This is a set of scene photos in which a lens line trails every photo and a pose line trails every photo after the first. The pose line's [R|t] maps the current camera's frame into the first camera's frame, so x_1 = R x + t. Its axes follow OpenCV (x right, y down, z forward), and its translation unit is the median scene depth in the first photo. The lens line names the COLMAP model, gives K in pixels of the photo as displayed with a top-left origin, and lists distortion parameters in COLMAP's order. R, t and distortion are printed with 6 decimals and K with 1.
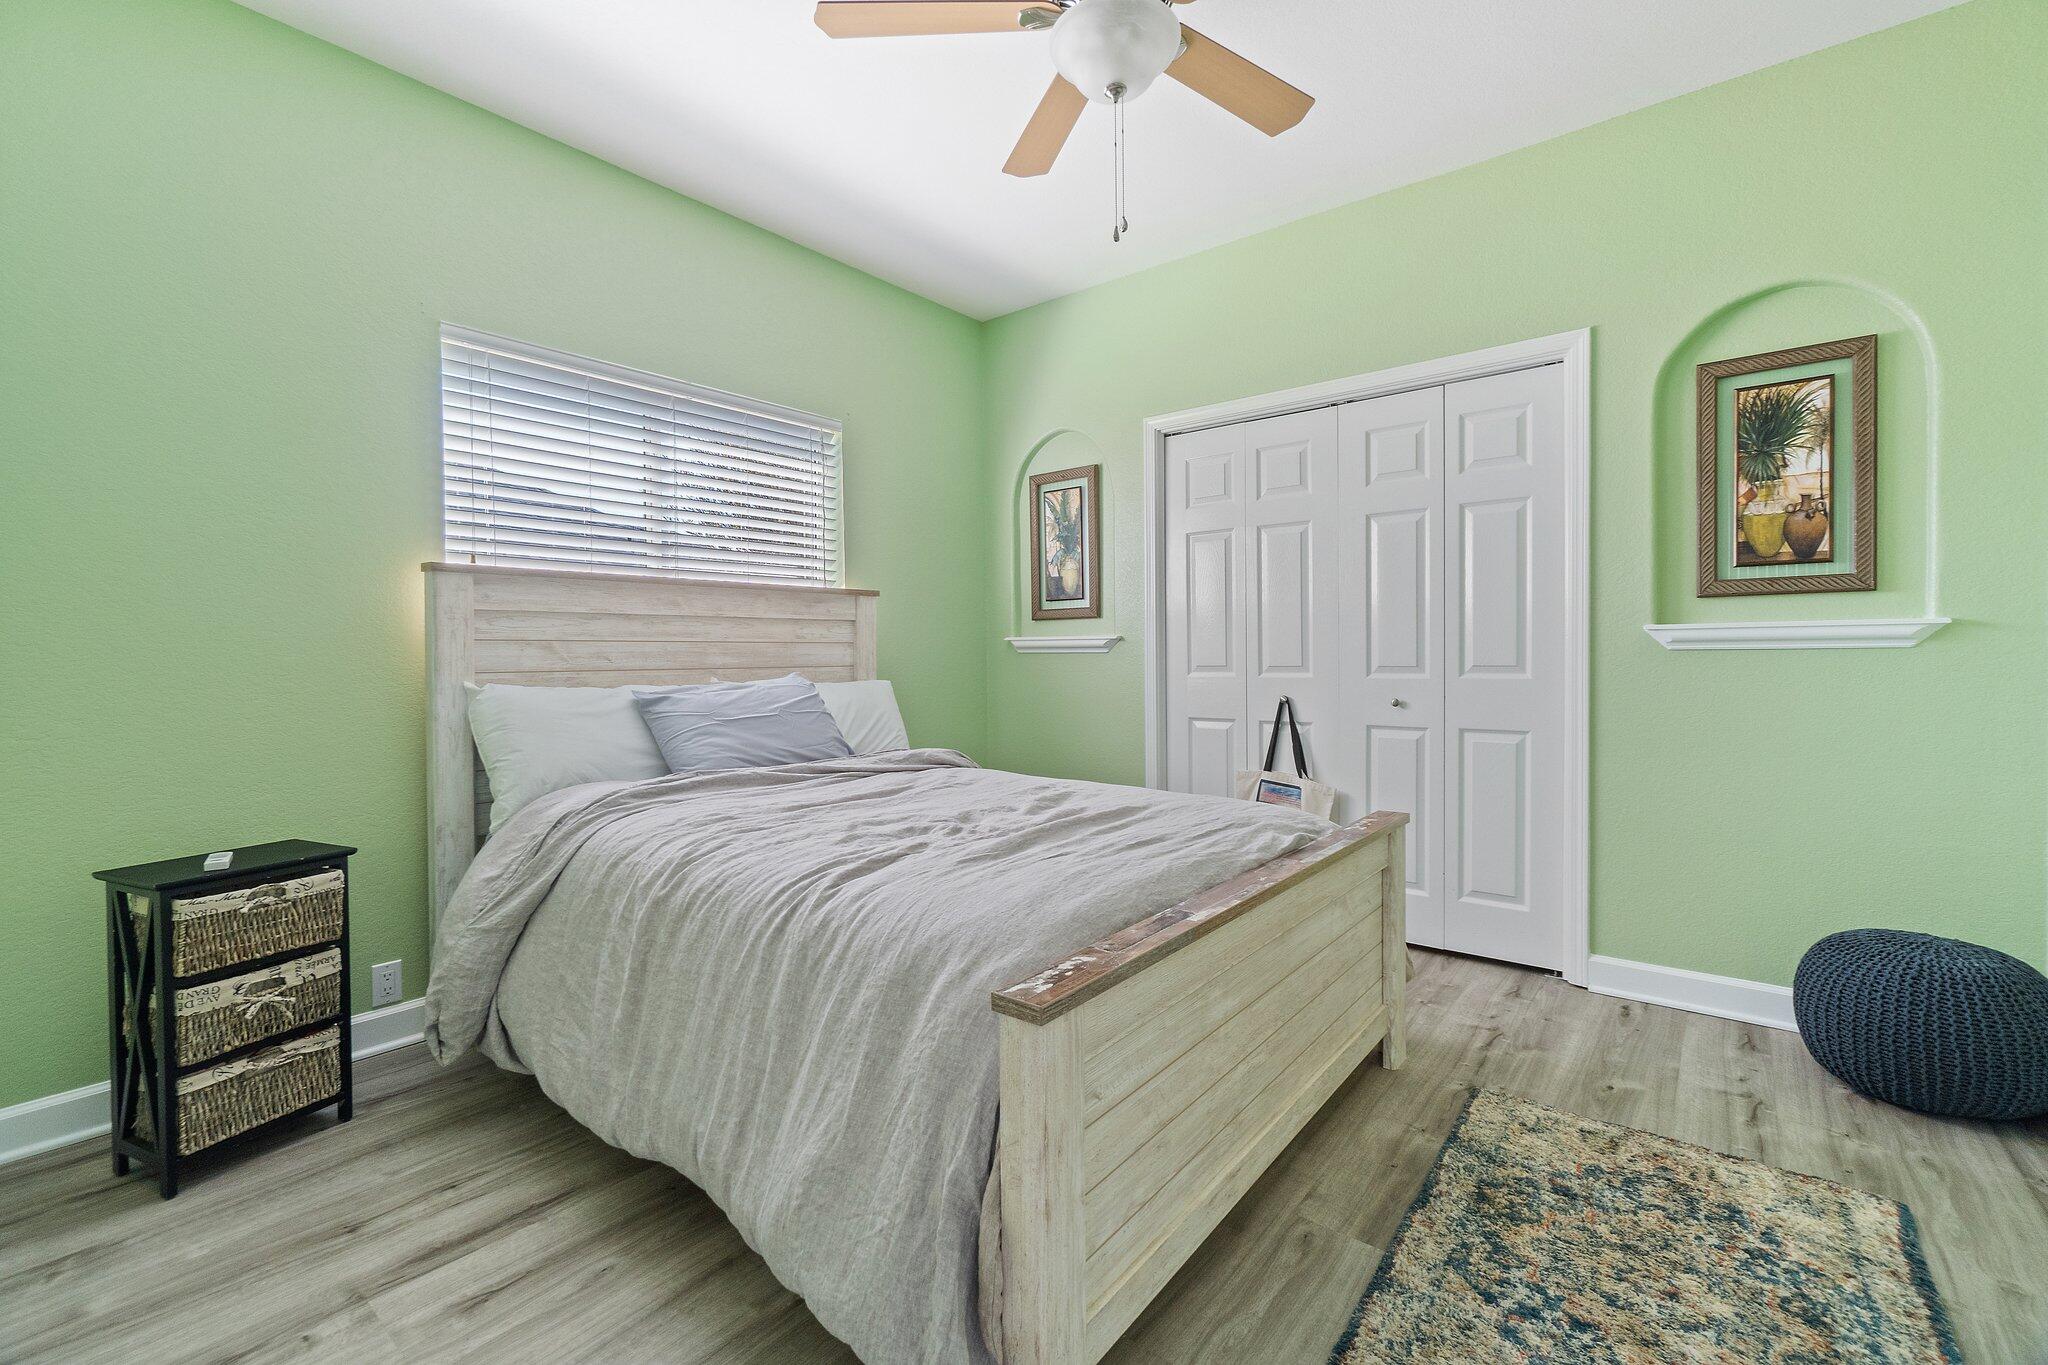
lens RADIAL K [[874.5, 0, 1023.6], [0, 874.5, 674.9], [0, 0, 1]] dist [-0.001701, -0.000027]
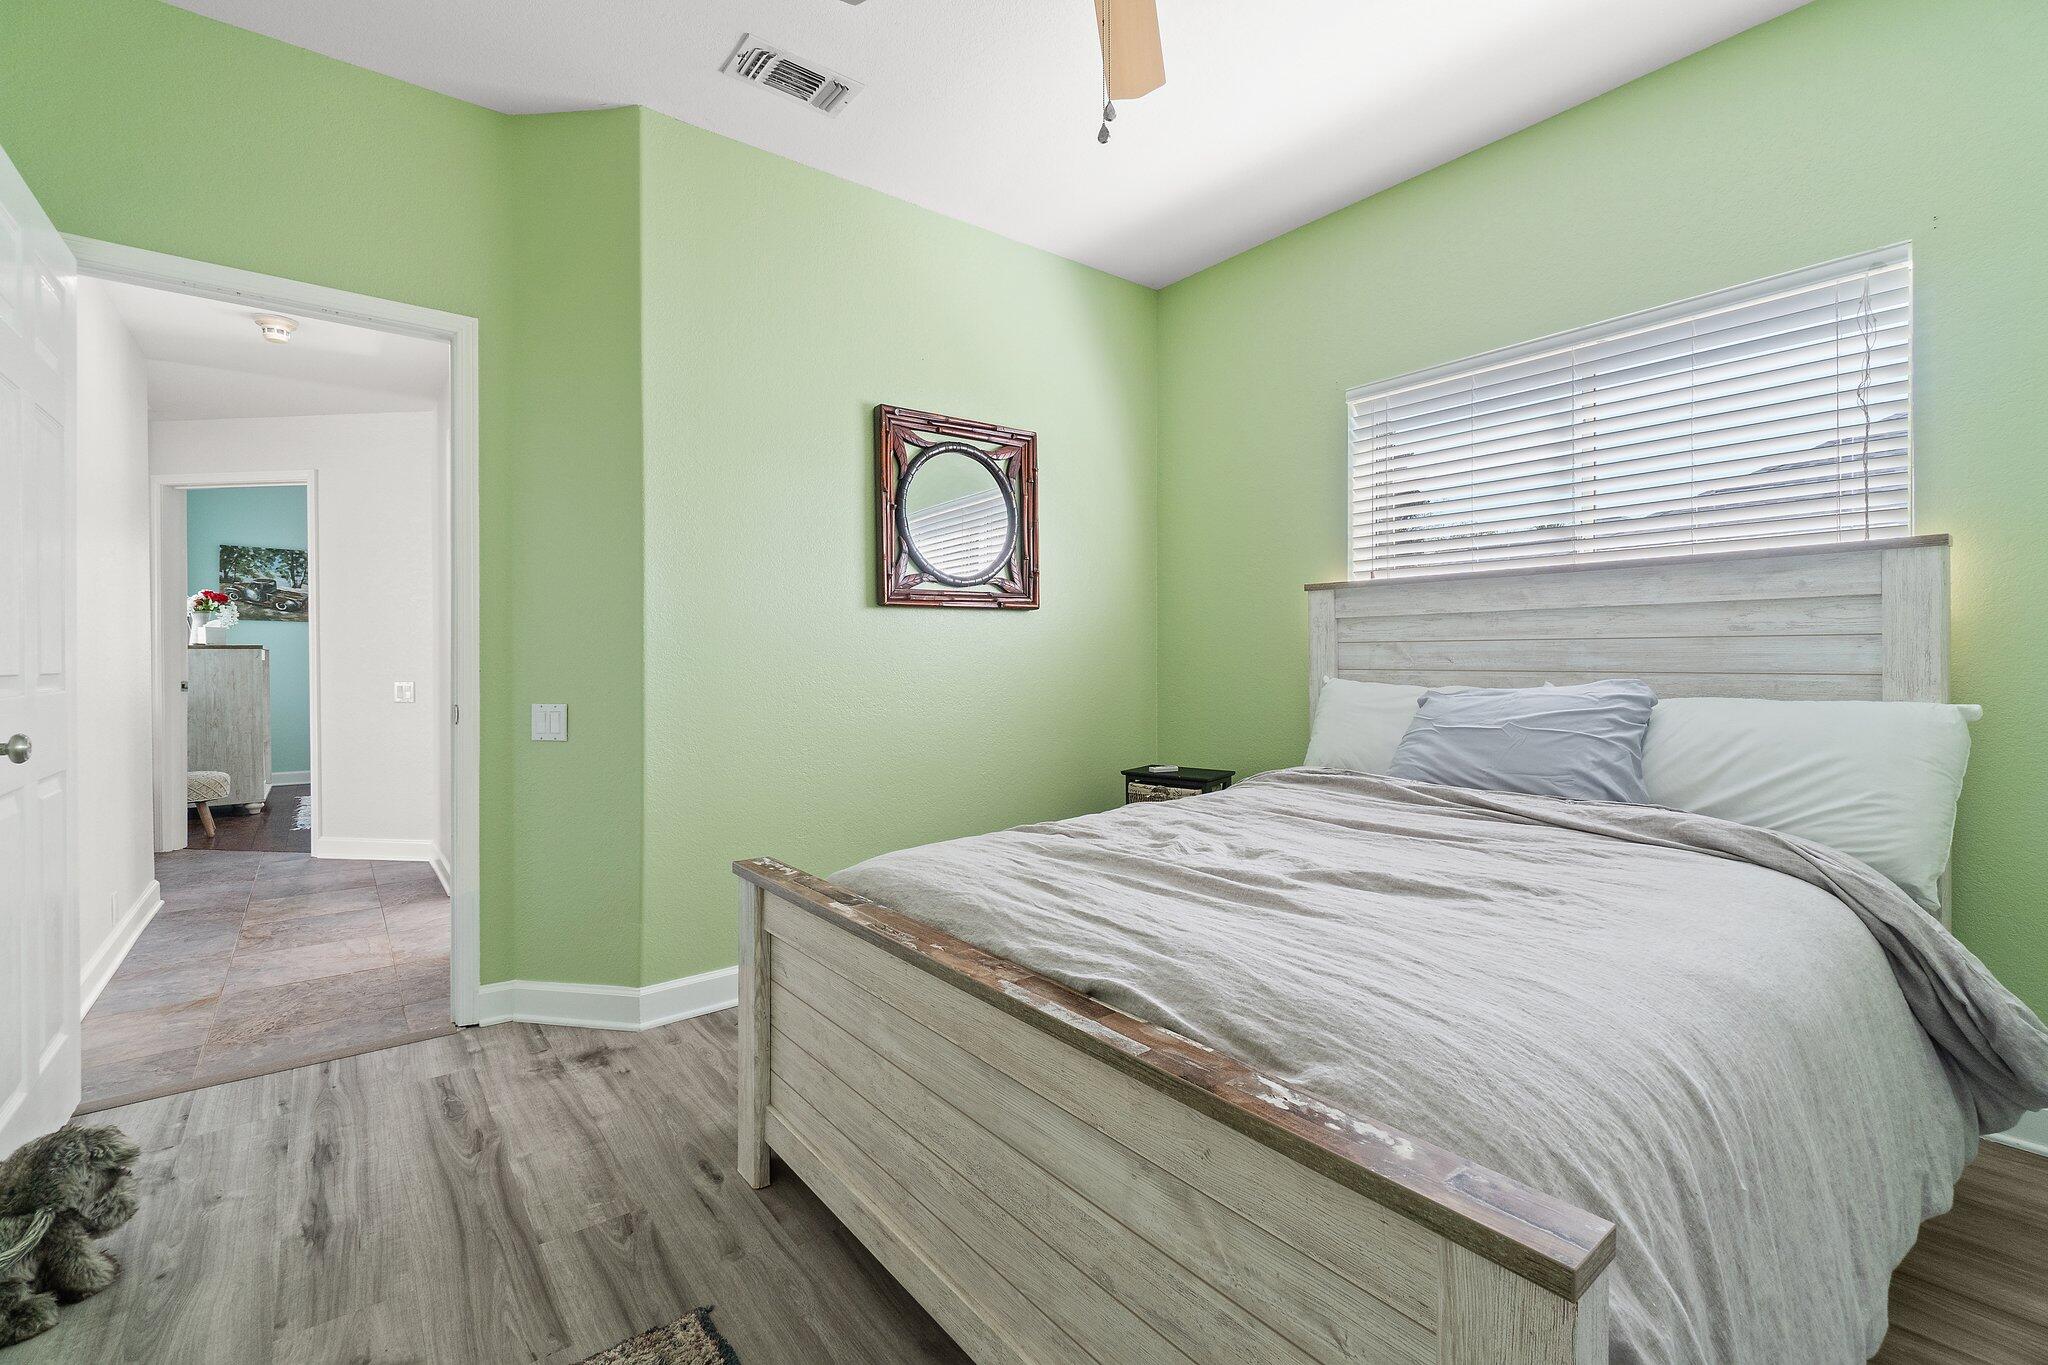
lens RADIAL K [[874.5, 0, 1023.7], [0, 874.5, 665.9], [0, 0, 1]] dist [-0.001701, -0.000027]
pose [[-0.213645, 0.016714, -0.976768, 0.601758], [-0.019229, 0.999588, 0.021310, -0.021872], [0.976722, 0.023335, -0.213235, 0.730712]]
